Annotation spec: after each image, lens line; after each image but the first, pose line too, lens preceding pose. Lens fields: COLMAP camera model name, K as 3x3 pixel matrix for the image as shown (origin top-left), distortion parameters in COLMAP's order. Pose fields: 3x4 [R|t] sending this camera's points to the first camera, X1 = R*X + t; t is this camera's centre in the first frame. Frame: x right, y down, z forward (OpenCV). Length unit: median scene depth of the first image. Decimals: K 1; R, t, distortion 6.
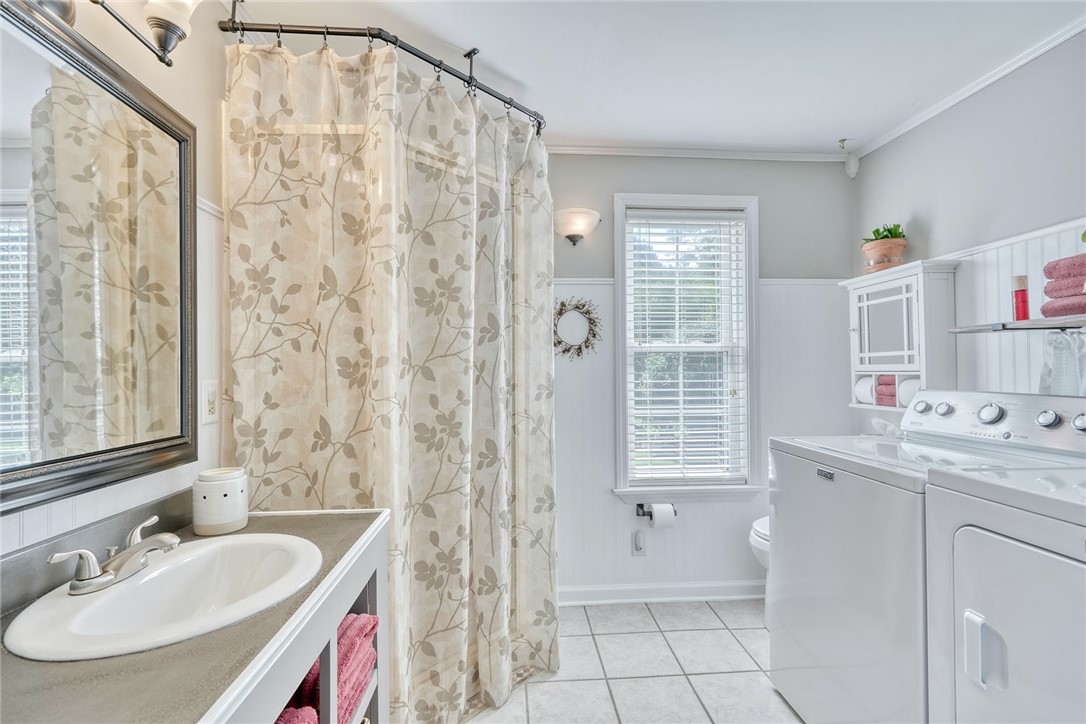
lens RADIAL K [[504.5, 0, 545.7], [0, 504.5, 363.0], [0, 0, 1]] dist [-0.004827, 0.002060]
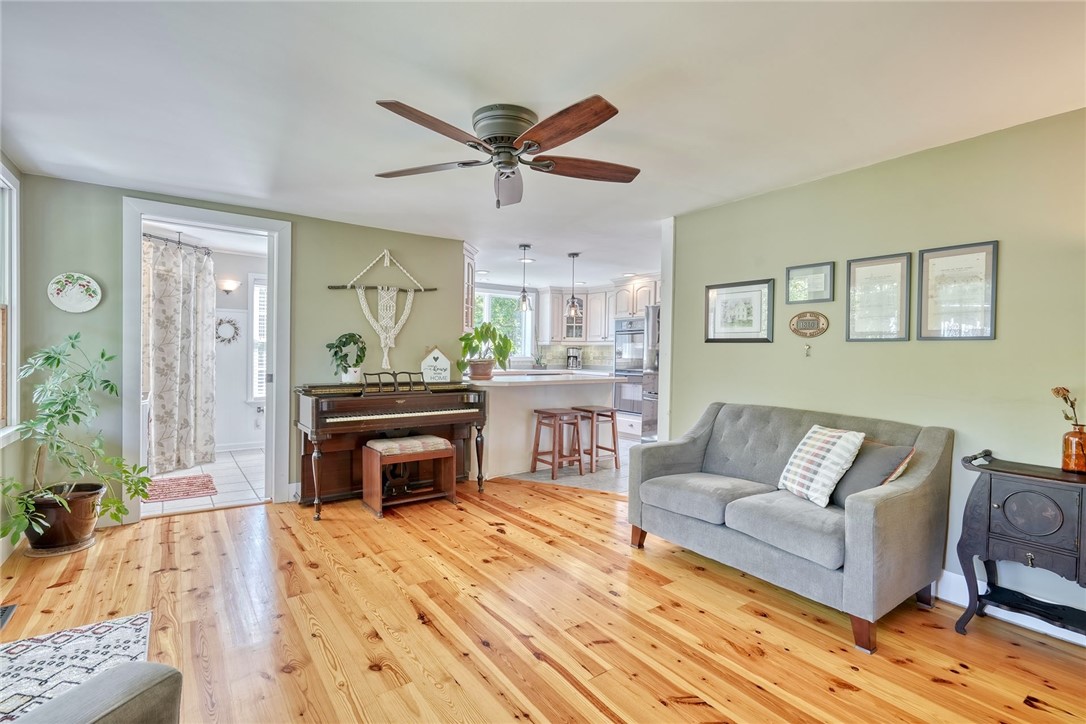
lens RADIAL K [[504.5, 0, 542.8], [0, 504.5, 360.5], [0, 0, 1]] dist [-0.004827, 0.002060]
pose [[0.841424, 0.013023, 0.540218, 0.046230], [-0.030456, 0.999263, 0.023349, -0.049693], [-0.539516, -0.036099, 0.841201, -2.561836]]
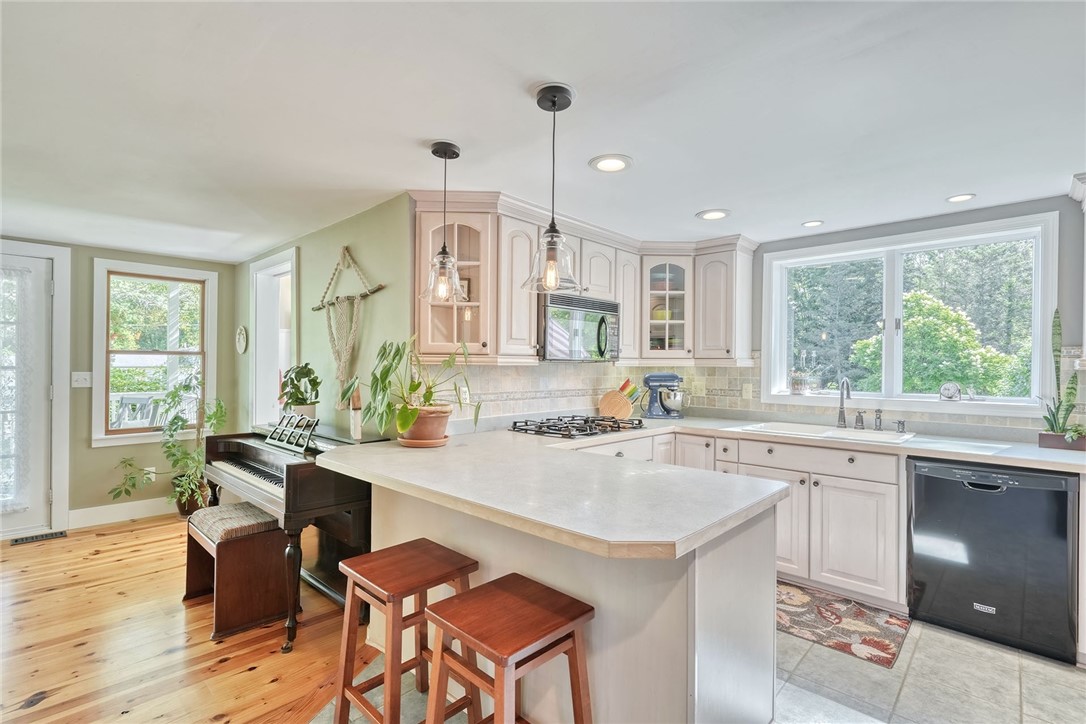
lens RADIAL K [[504.5, 0, 541.3], [0, 504.5, 367.4], [0, 0, 1]] dist [-0.004827, 0.002060]
pose [[0.685015, 0.018197, -0.728302, 2.723137], [-0.002889, 0.999748, 0.022262, -0.126710], [0.728524, -0.013146, 0.684895, -0.628470]]
